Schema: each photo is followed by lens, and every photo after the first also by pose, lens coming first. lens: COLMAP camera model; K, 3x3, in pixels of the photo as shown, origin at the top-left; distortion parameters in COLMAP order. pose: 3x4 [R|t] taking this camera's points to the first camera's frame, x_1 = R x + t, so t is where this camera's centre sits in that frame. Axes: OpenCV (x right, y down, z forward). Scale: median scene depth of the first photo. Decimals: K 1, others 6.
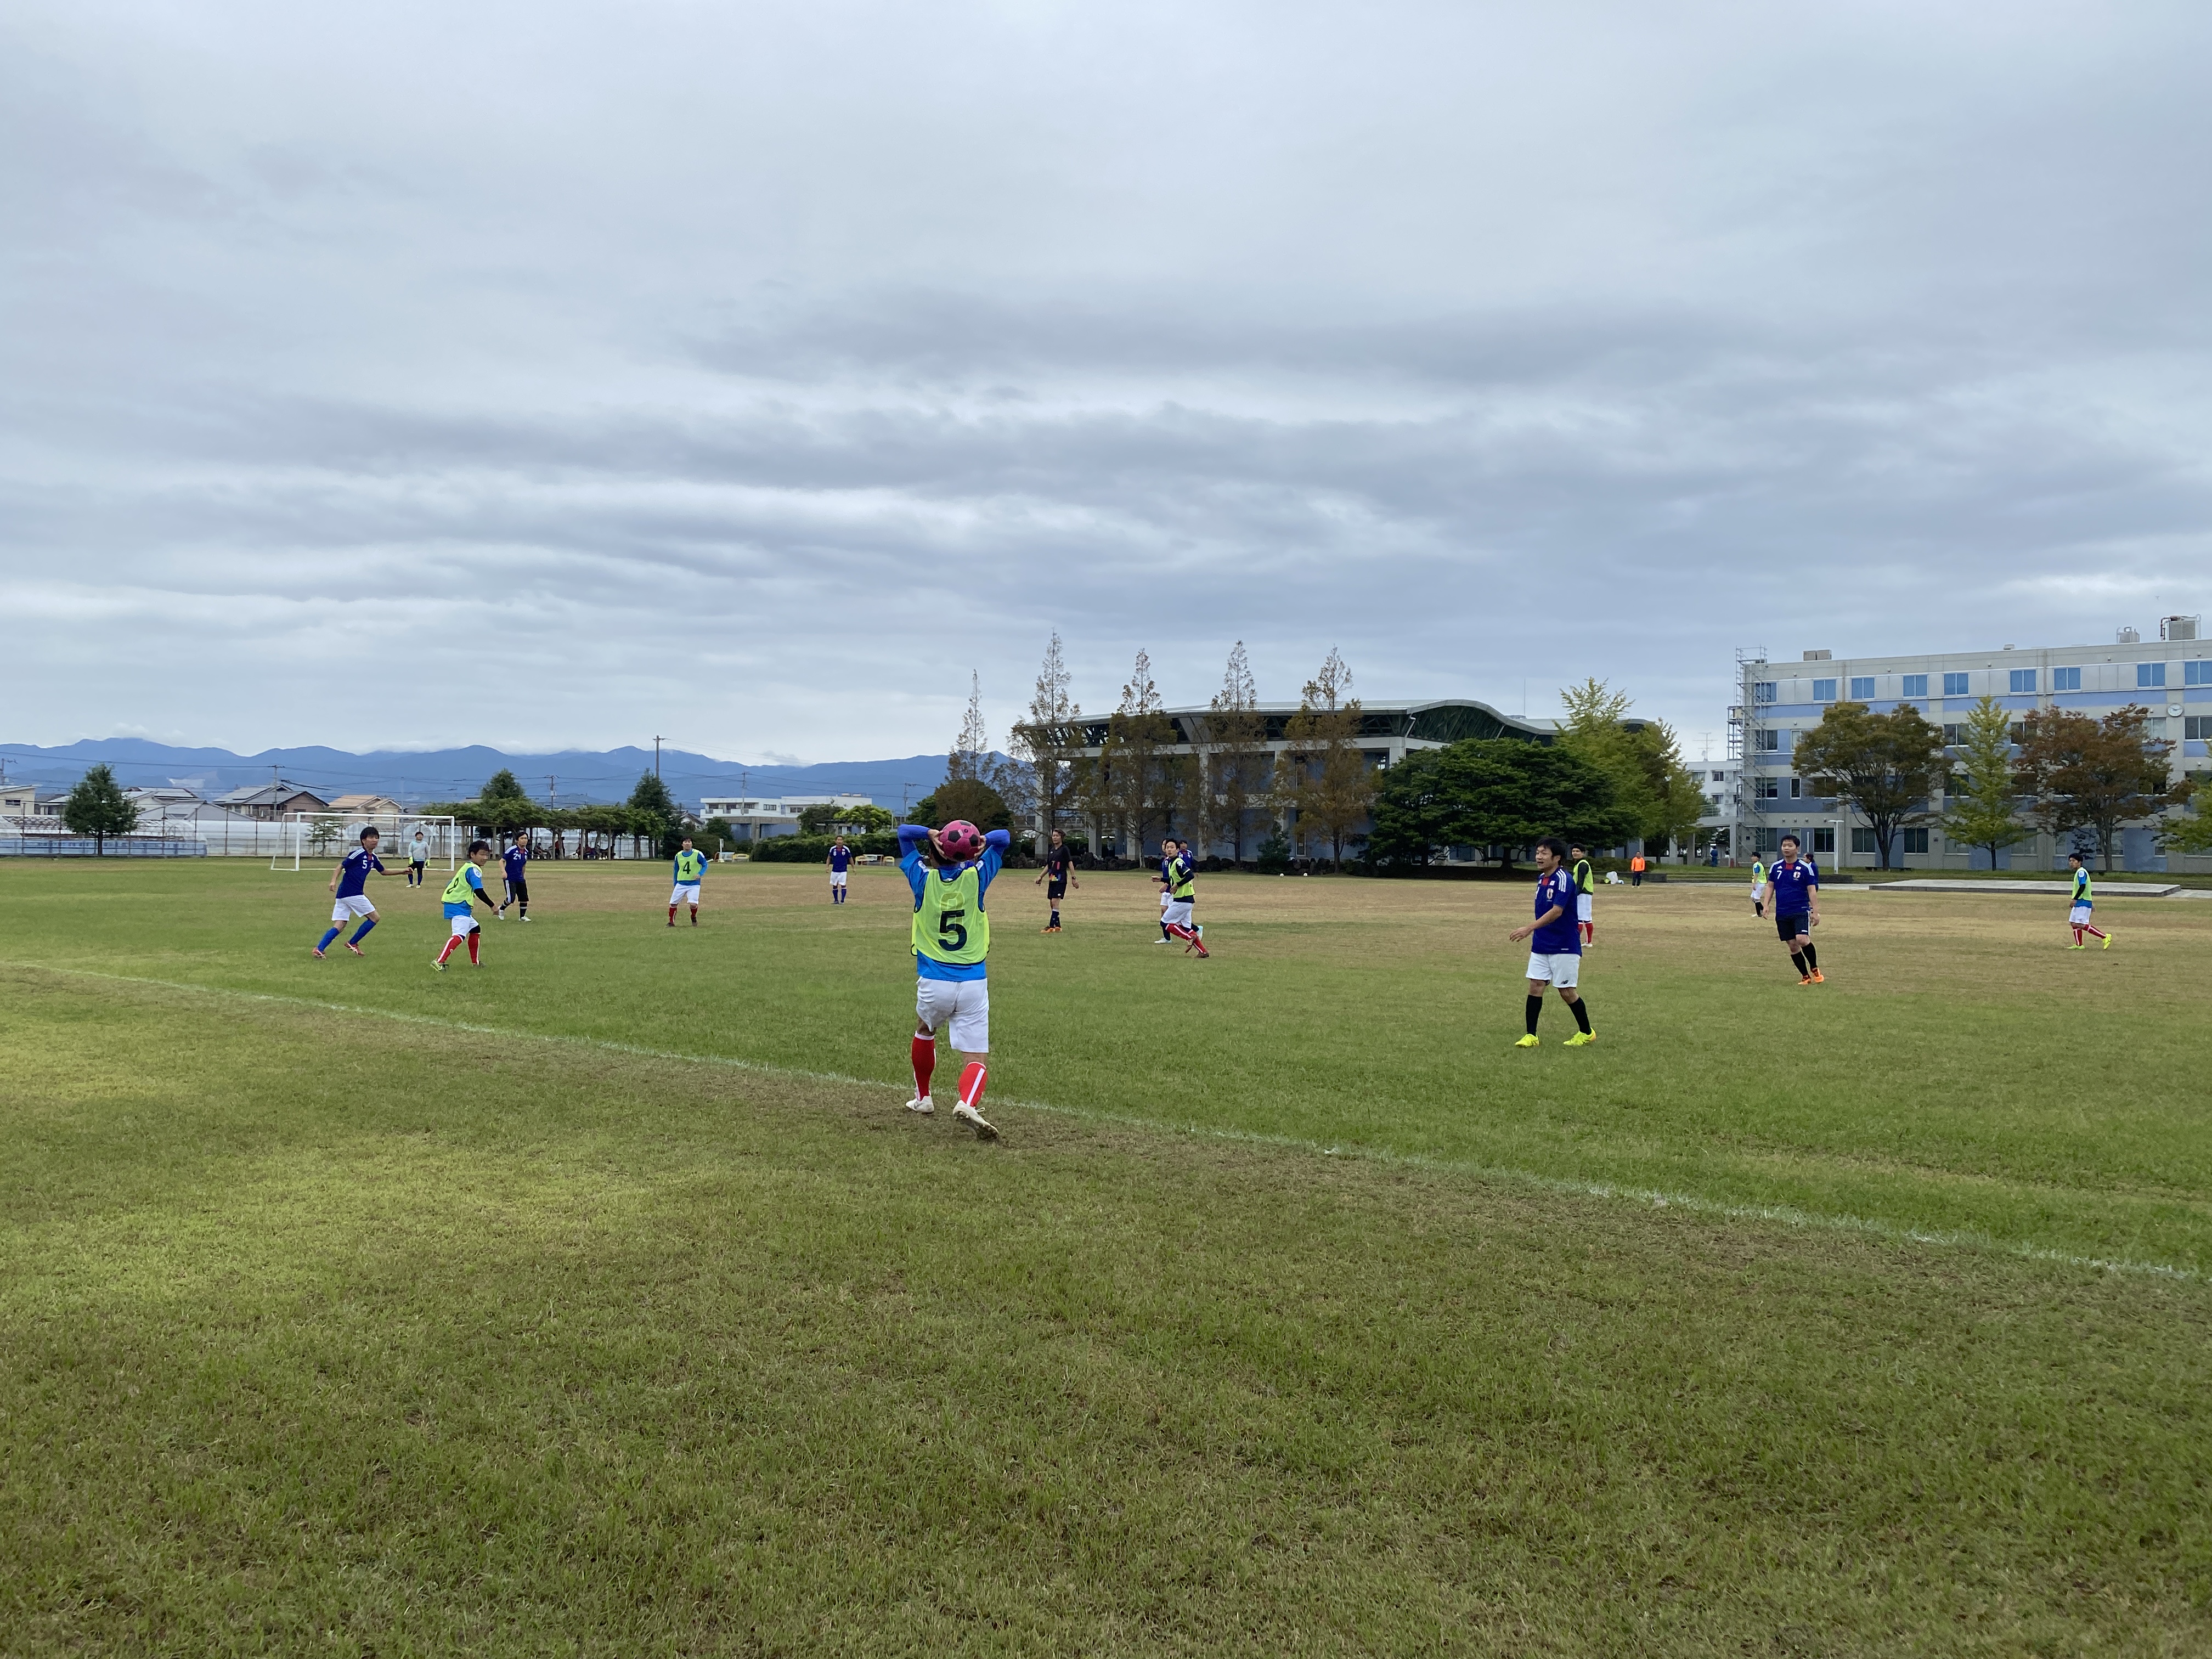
lens RADIAL K [[1668.2, 0, 1106.6], [0, 1668.2, 836.7], [0, 0, 1]] dist [0.000338, 0.000133]
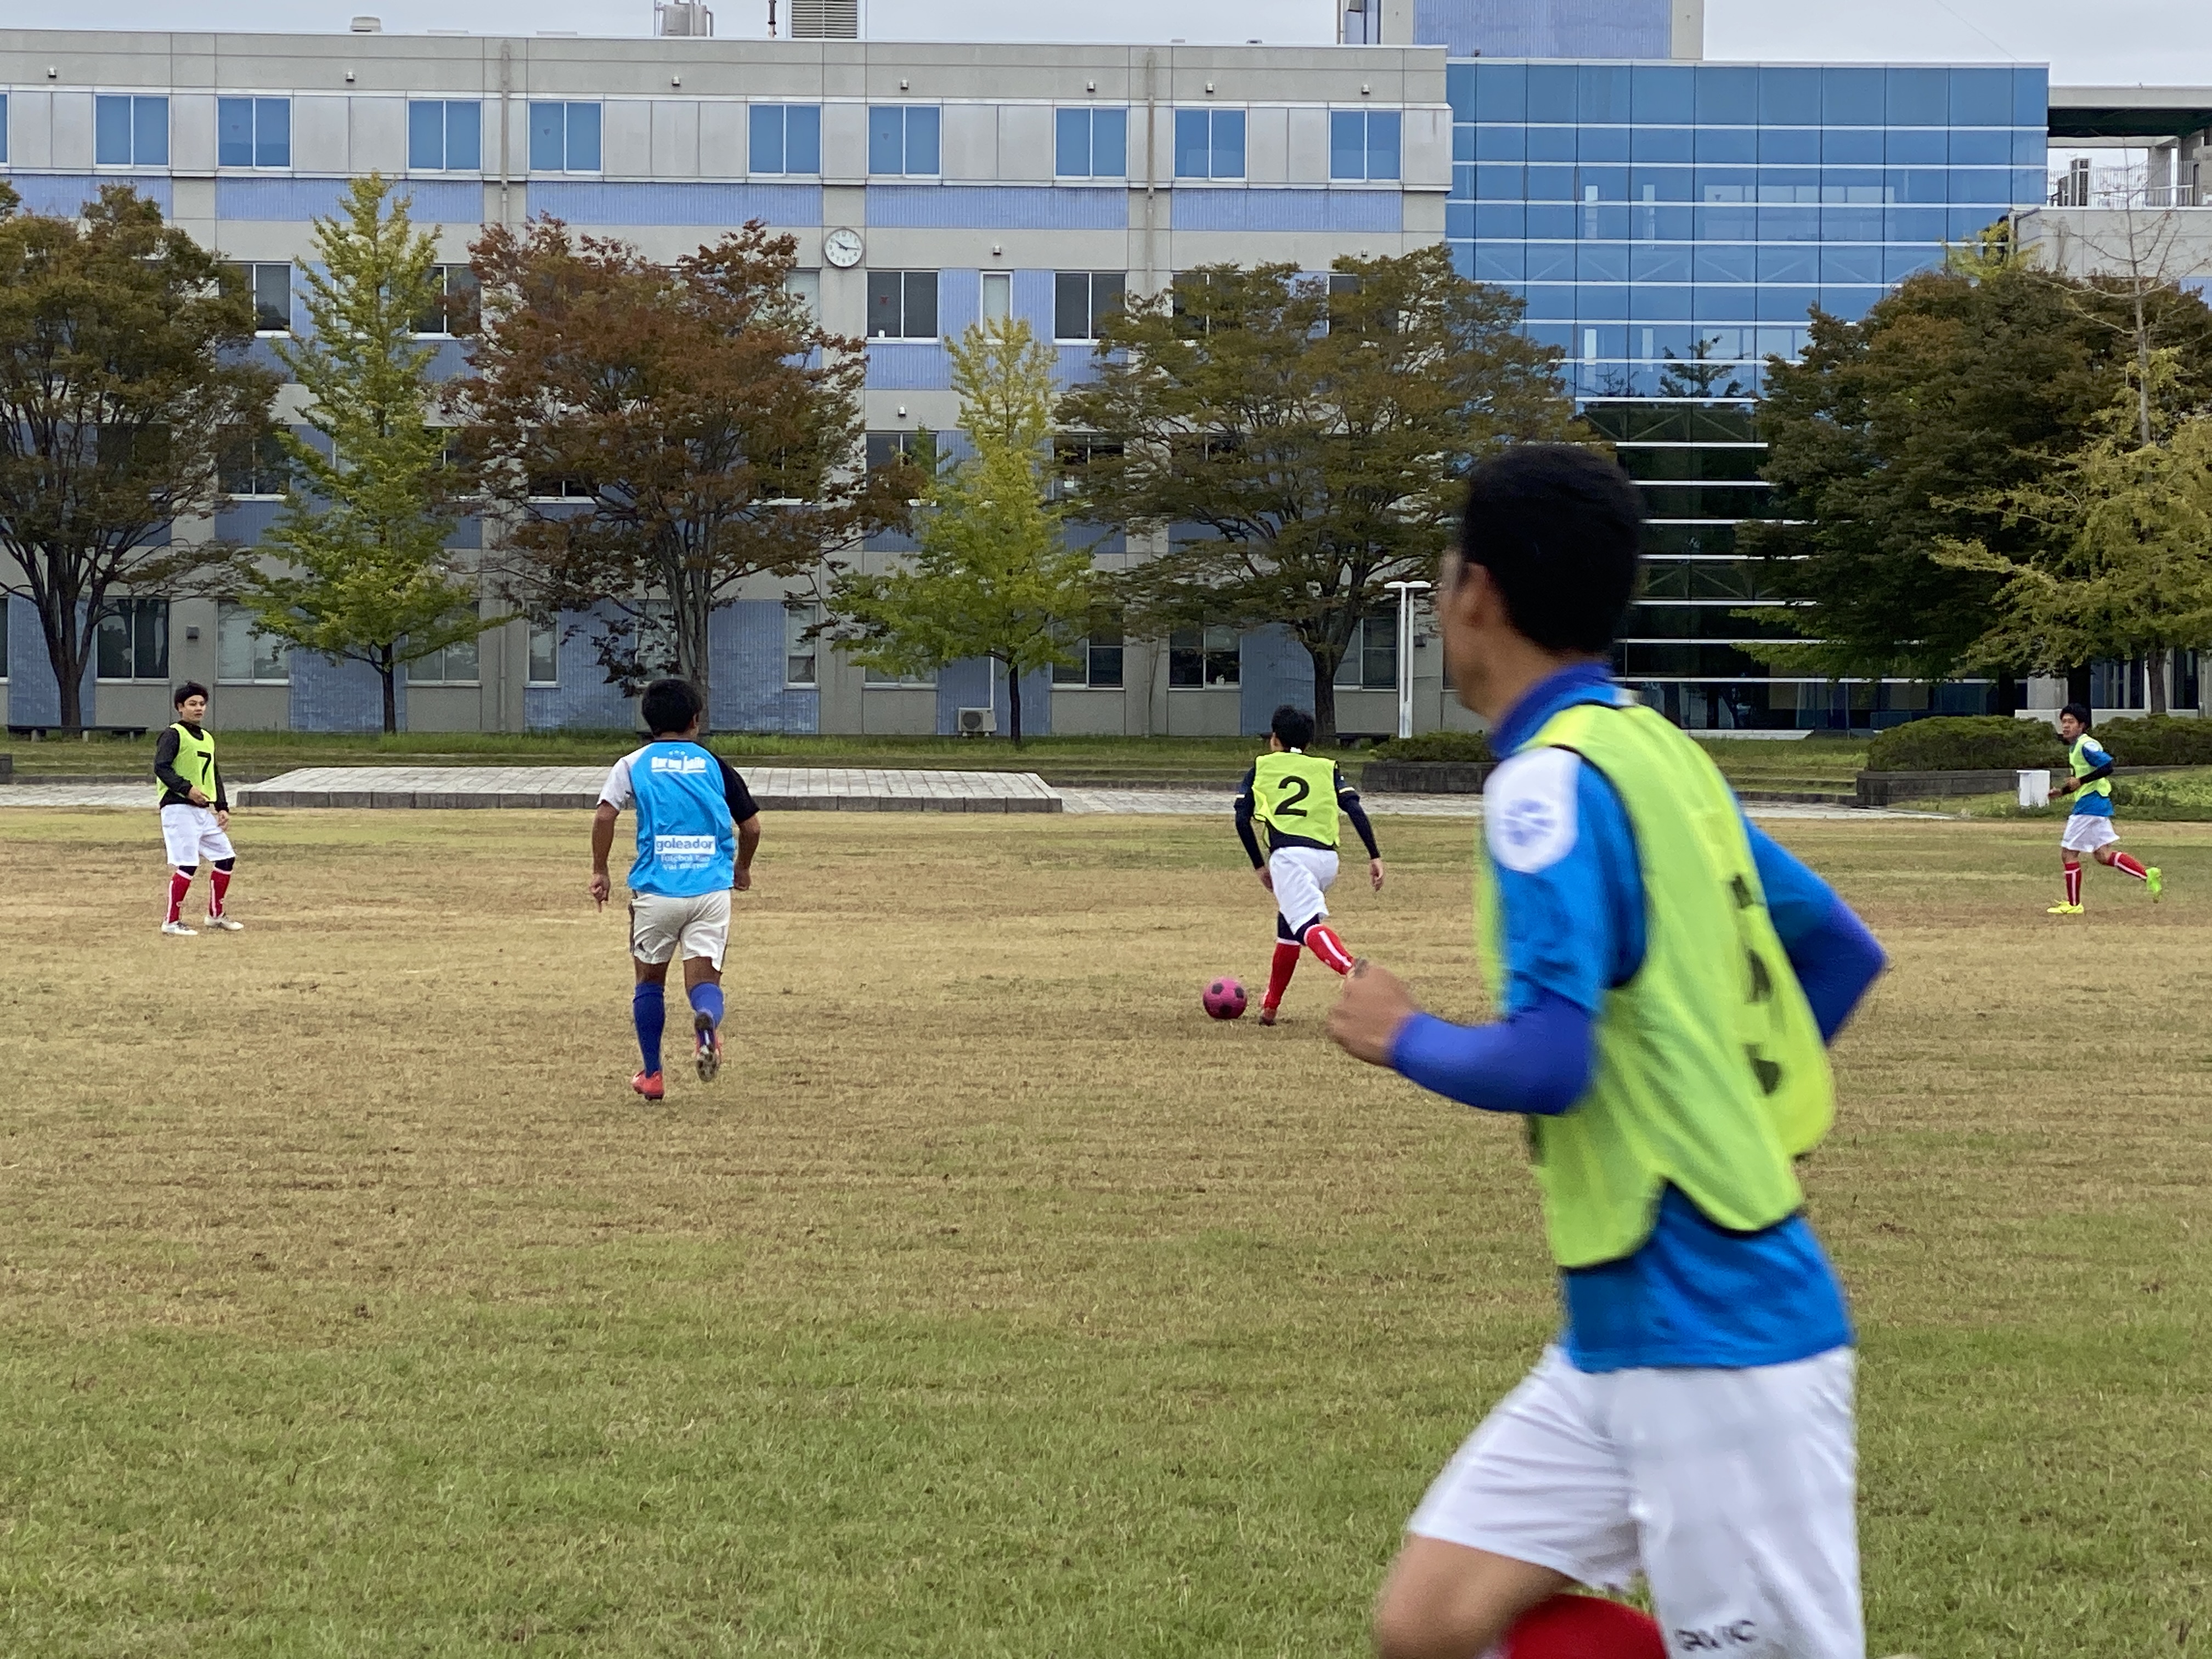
lens RADIAL K [[5913.7, 0, 1106.0], [0, 5913.7, 827.6], [0, 0, 1]] dist [-0.144125, 0.000000]
pose [[0.744839, -0.019024, 0.666973, -0.107207], [-0.004928, 0.999409, 0.034009, -0.000655], [-0.667226, -0.028618, 0.744305, 0.084332]]
